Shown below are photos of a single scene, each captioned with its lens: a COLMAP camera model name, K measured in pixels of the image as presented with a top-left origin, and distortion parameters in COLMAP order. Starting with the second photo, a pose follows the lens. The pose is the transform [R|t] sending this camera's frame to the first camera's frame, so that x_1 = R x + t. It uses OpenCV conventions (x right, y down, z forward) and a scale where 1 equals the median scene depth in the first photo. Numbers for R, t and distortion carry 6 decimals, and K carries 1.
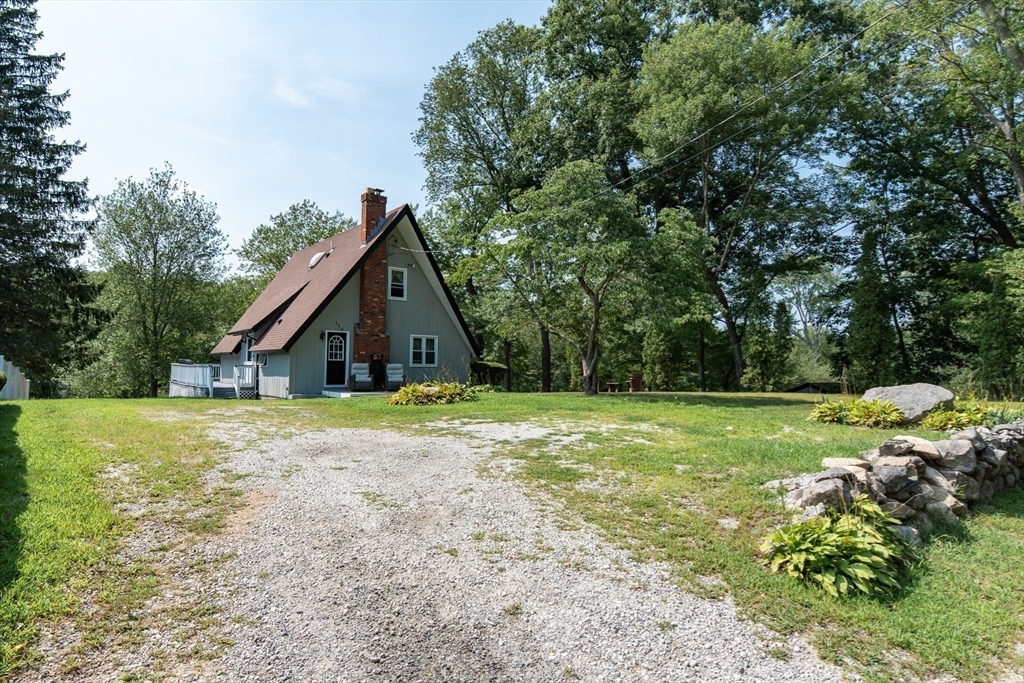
lens RADIAL K [[576.9, 0, 509.7], [0, 576.9, 340.2], [0, 0, 1]] dist [0.000433, -0.000358]
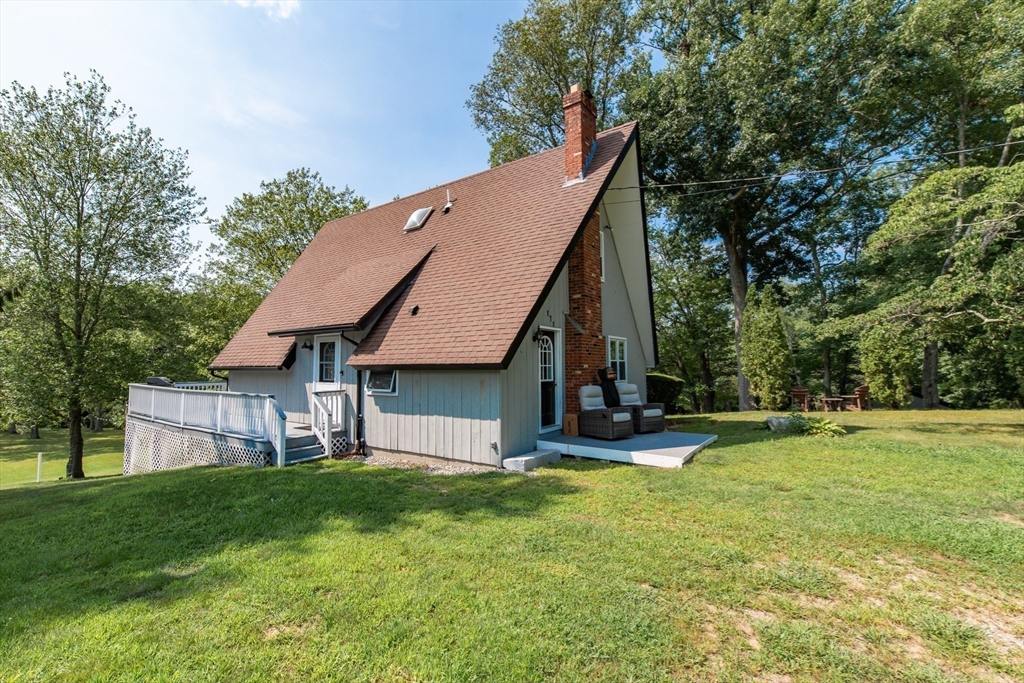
lens RADIAL K [[439.0, 0, 507.3], [0, 439.0, 341.9], [0, 0, 1]] dist [0.019836, 0.000770]
pose [[0.963079, -0.000774, 0.269217, -0.415538], [0.001889, 0.999991, -0.003885, -0.000835], [-0.269211, 0.004250, 0.963072, 0.562645]]
